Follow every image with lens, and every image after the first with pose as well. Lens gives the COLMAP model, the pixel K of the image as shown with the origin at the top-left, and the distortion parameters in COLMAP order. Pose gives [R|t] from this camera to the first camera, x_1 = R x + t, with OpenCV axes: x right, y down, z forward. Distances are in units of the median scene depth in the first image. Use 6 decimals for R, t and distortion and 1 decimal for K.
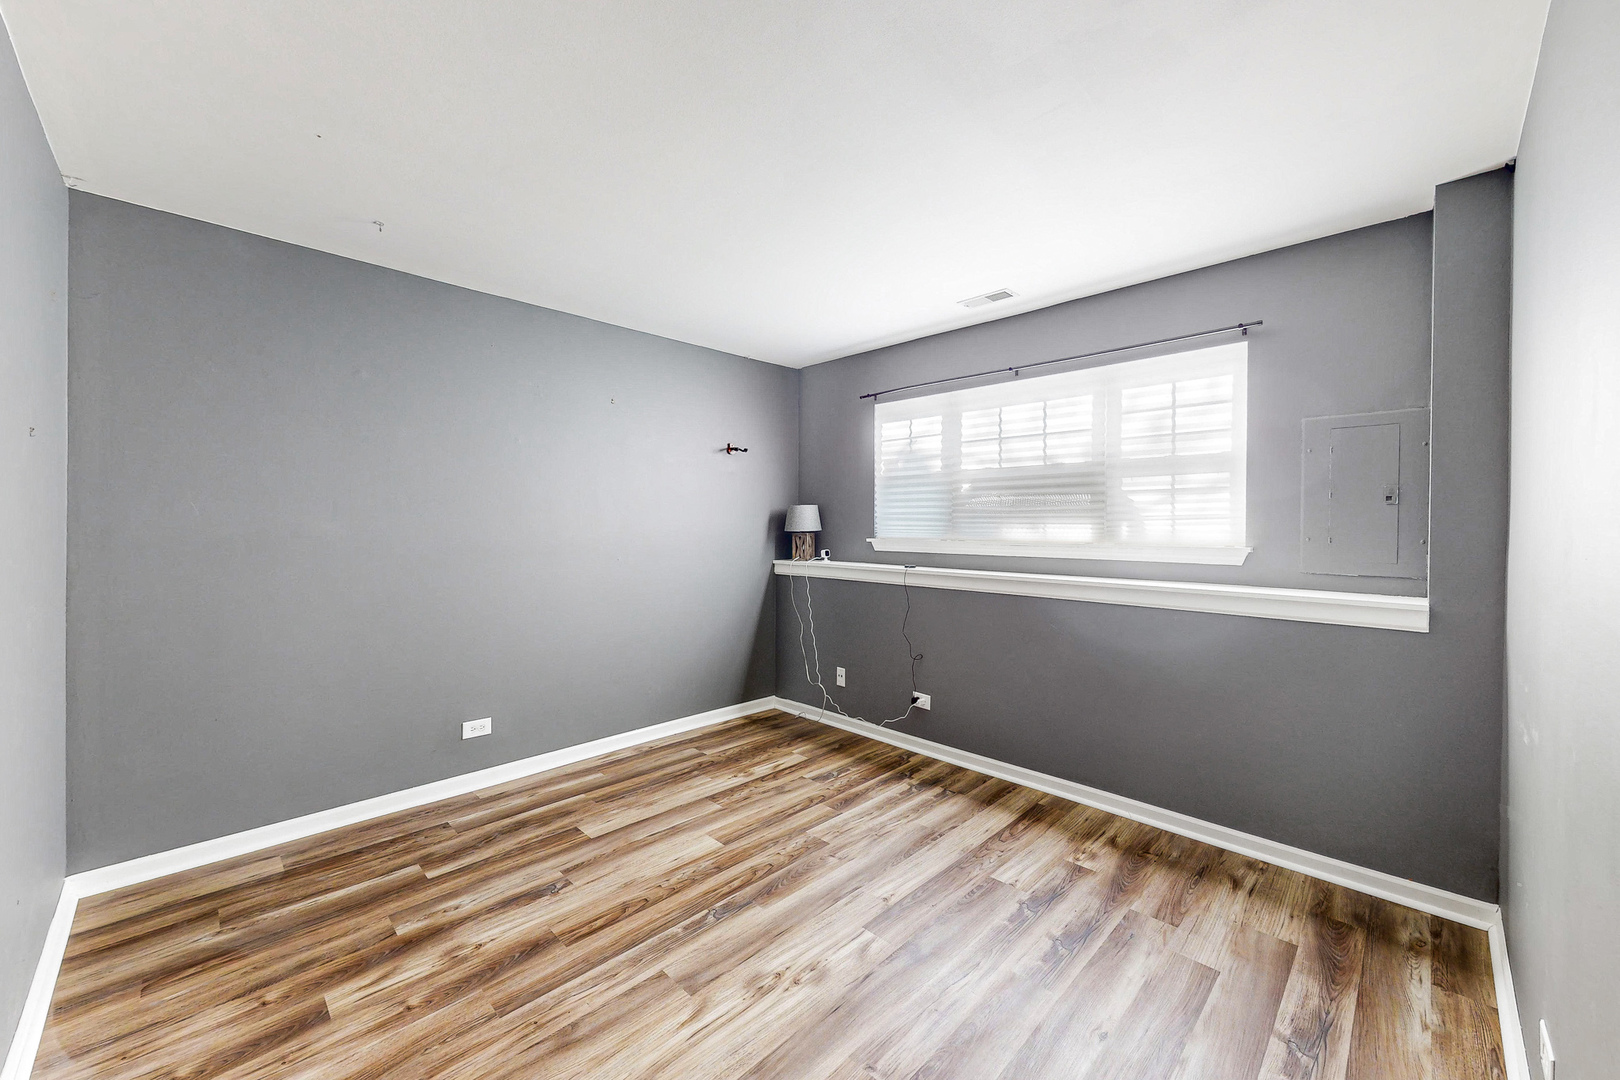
lens RADIAL K [[611.7, 0, 805.7], [0, 611.7, 531.0], [0, 0, 1]] dist [-0.002455, -0.000460]
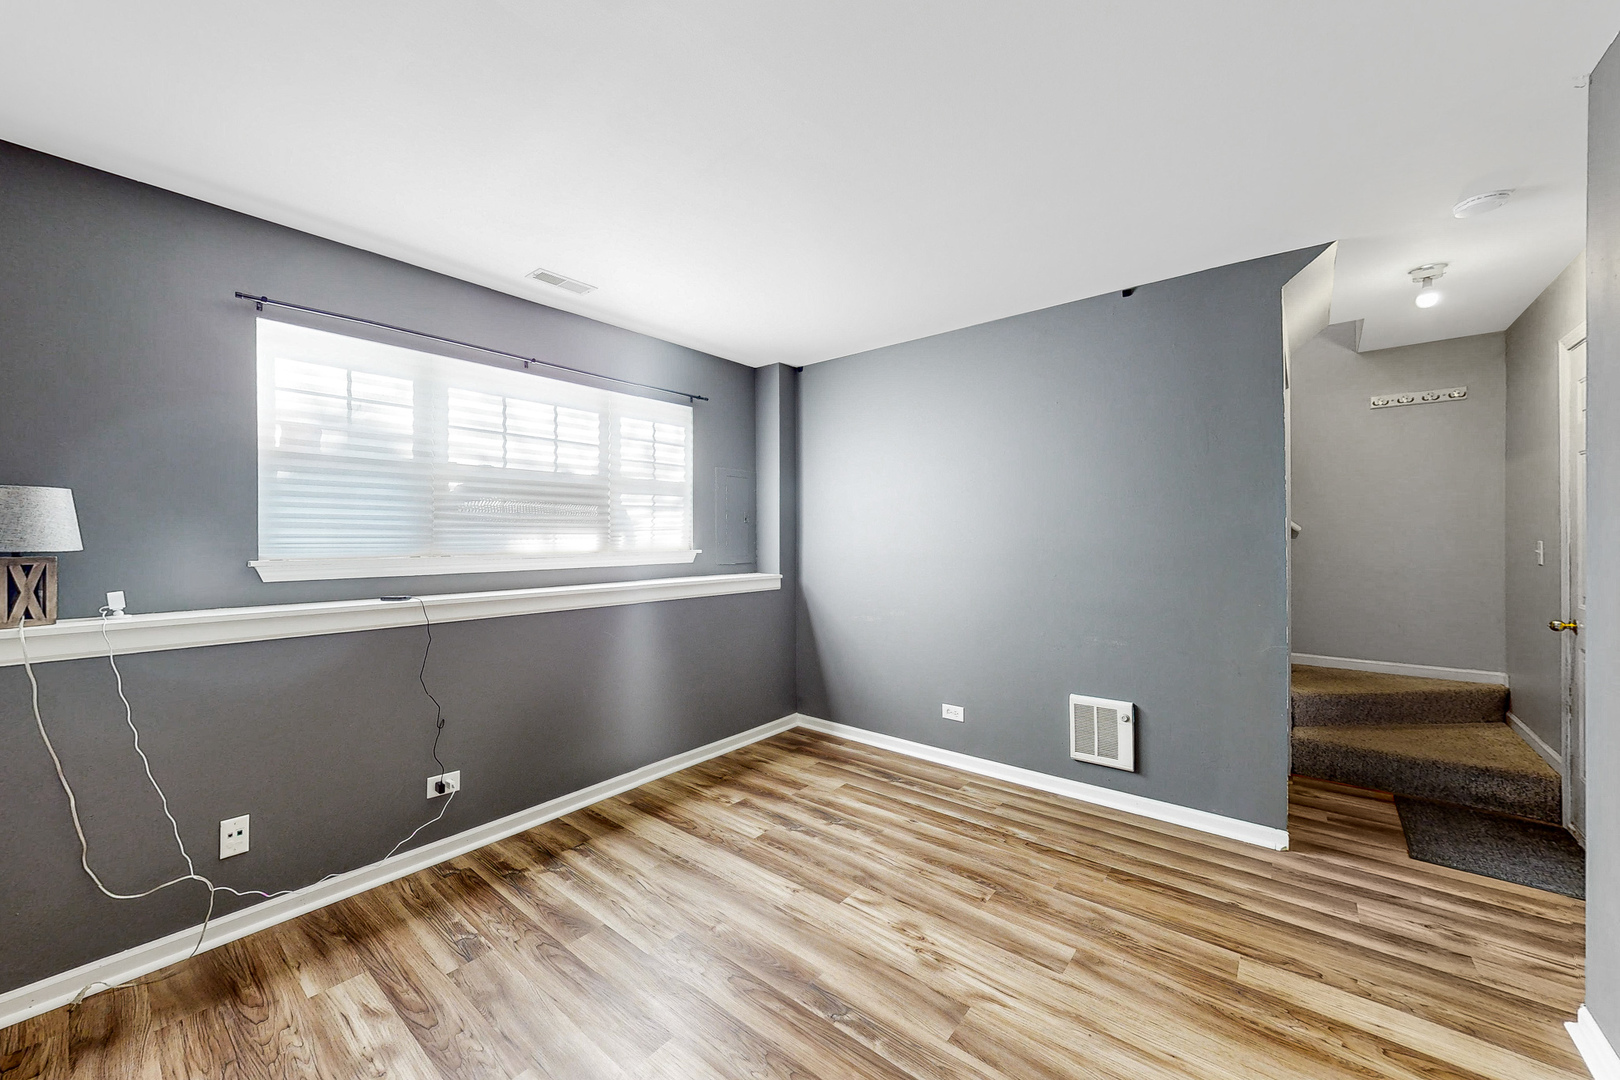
lens RADIAL K [[611.7, 0, 805.7], [0, 611.7, 531.0], [0, 0, 1]] dist [-0.002455, -0.000460]
pose [[-0.098959, 0.005430, 0.995077, -0.680591], [0.014510, 0.999887, -0.004013, -0.007452], [-0.994986, 0.014042, -0.099027, 0.798479]]
